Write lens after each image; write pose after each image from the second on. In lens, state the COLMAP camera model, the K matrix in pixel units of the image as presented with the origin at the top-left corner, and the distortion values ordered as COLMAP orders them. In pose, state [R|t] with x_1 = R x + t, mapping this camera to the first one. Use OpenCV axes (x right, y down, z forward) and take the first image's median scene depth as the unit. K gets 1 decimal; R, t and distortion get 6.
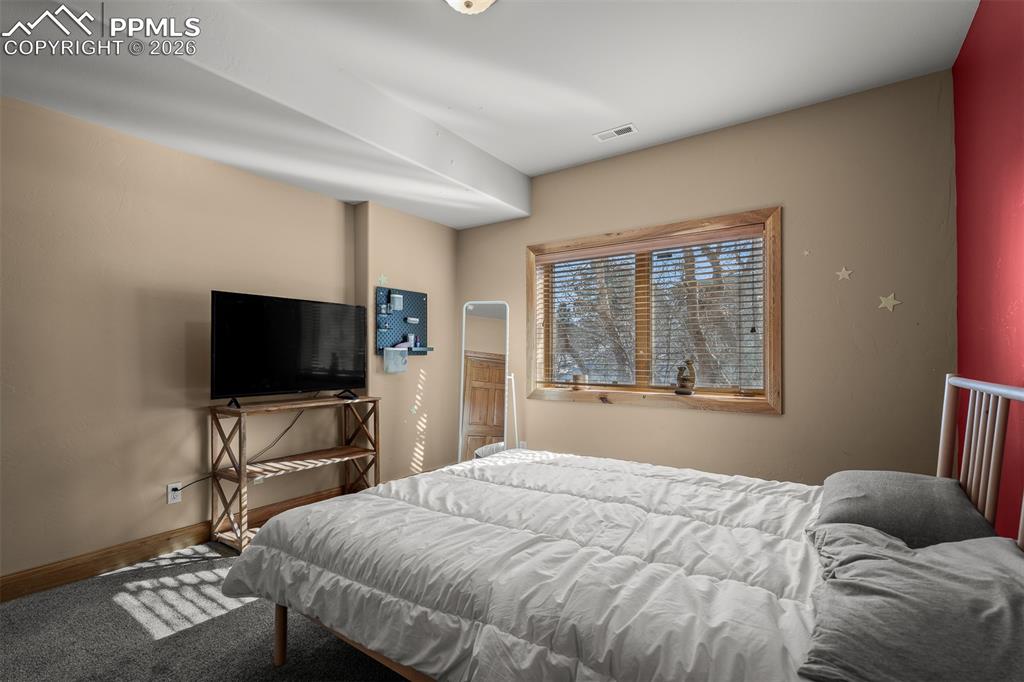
lens RADIAL K [[462.1, 0, 510.9], [0, 462.1, 348.5], [0, 0, 1]] dist [-0.001561, 0.000590]
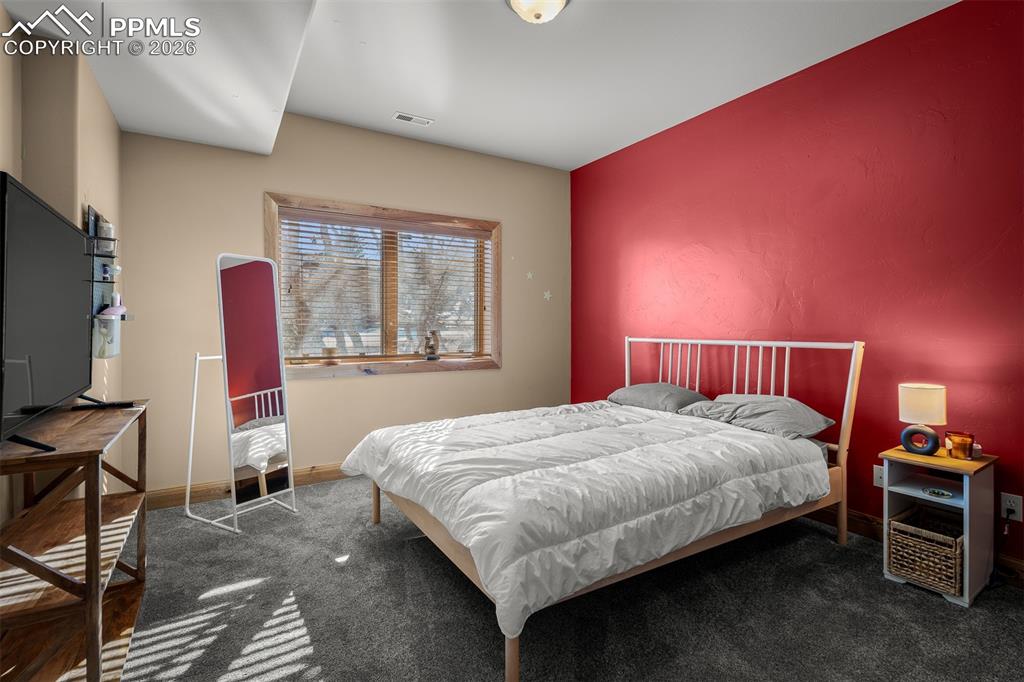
lens RADIAL K [[467.2, 0, 506.8], [0, 467.2, 324.3], [0, 0, 1]] dist [-0.001059, 0.000092]
pose [[0.412197, 0.003988, 0.911086, -0.644102], [-0.010931, 0.999940, 0.000569, 0.005625], [-0.911029, -0.010194, 0.412216, 0.337089]]
